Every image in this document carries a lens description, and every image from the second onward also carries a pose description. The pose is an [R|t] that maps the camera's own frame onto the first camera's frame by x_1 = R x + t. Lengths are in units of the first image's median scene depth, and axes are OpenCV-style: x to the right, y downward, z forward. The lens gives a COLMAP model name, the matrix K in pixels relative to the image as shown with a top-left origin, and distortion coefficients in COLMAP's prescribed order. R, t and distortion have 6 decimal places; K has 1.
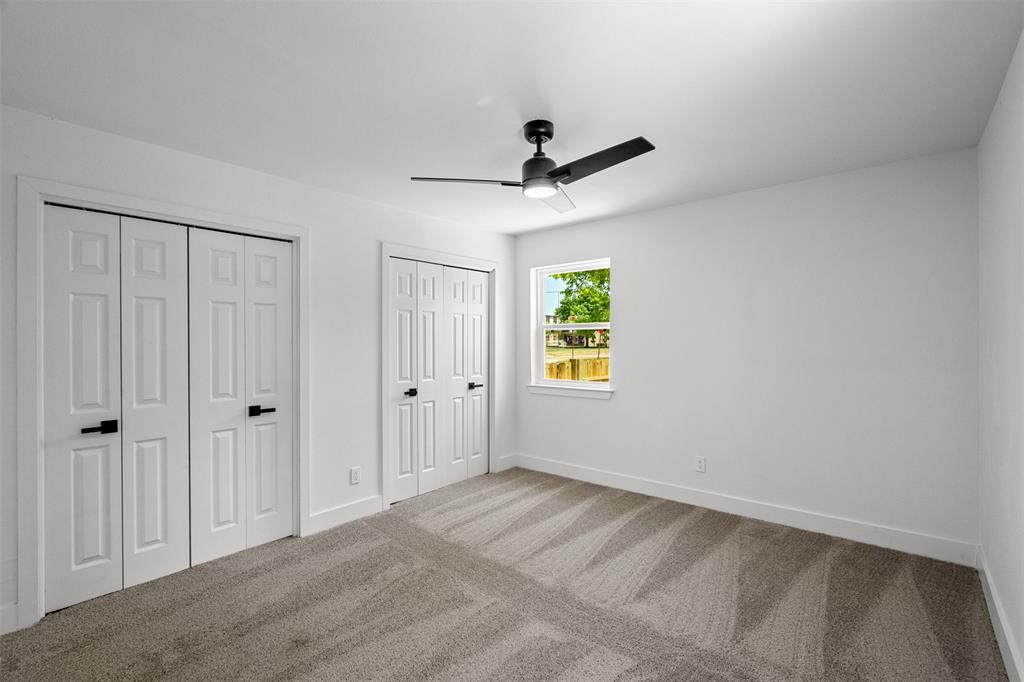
lens RADIAL K [[489.6, 0, 512.0], [0, 489.6, 341.0], [0, 0, 1]] dist [0.001224, 0.000089]
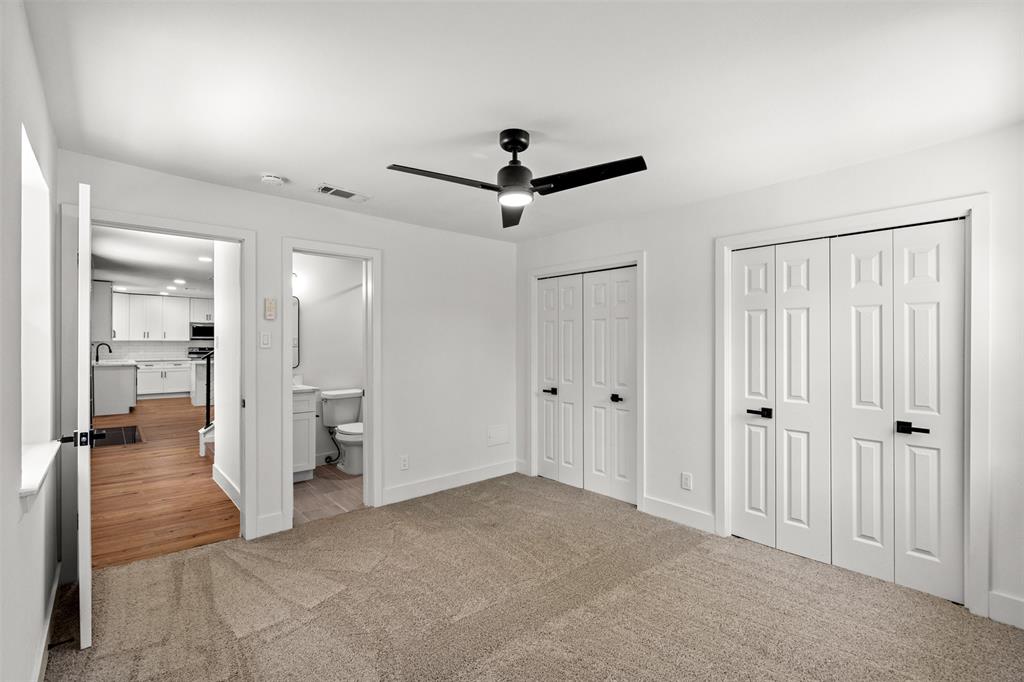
lens RADIAL K [[438.2, 0, 512.0], [0, 438.2, 341.0], [0, 0, 1]] dist [-0.001288, -0.000016]
pose [[-0.128077, -0.002501, -0.991761, 0.556084], [-0.006001, 0.999980, -0.001747, -0.008112], [0.991746, 0.005728, -0.128090, 0.684702]]
